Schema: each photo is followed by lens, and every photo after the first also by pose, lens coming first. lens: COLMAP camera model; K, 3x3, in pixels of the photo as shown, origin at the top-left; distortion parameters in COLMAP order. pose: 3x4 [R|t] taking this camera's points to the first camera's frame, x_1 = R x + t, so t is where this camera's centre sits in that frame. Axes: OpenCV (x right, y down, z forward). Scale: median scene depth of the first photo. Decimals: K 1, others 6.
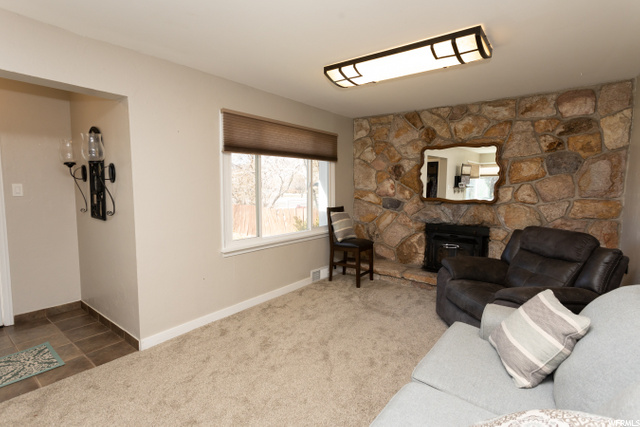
lens RADIAL K [[312.0, 0, 318.0], [0, 312.0, 211.3], [0, 0, 1]] dist [0.003187, 0.000957]
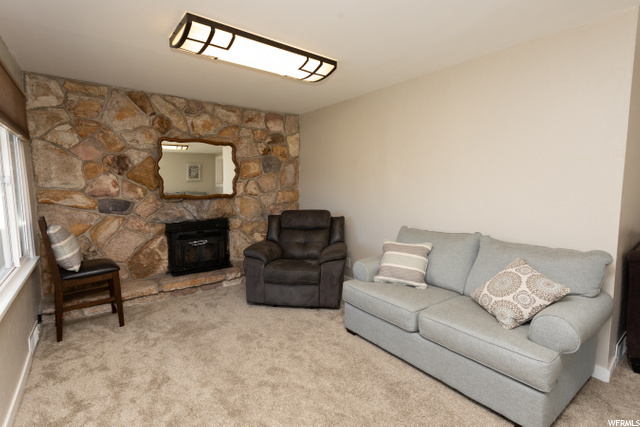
lens RADIAL K [[312.0, 0, 318.0], [0, 312.0, 211.3], [0, 0, 1]] dist [0.003187, 0.000957]
pose [[0.254647, -0.096357, 0.962221, -0.430126], [0.088713, 0.993155, 0.075978, -0.029477], [-0.962956, 0.066014, 0.261452, 0.382473]]
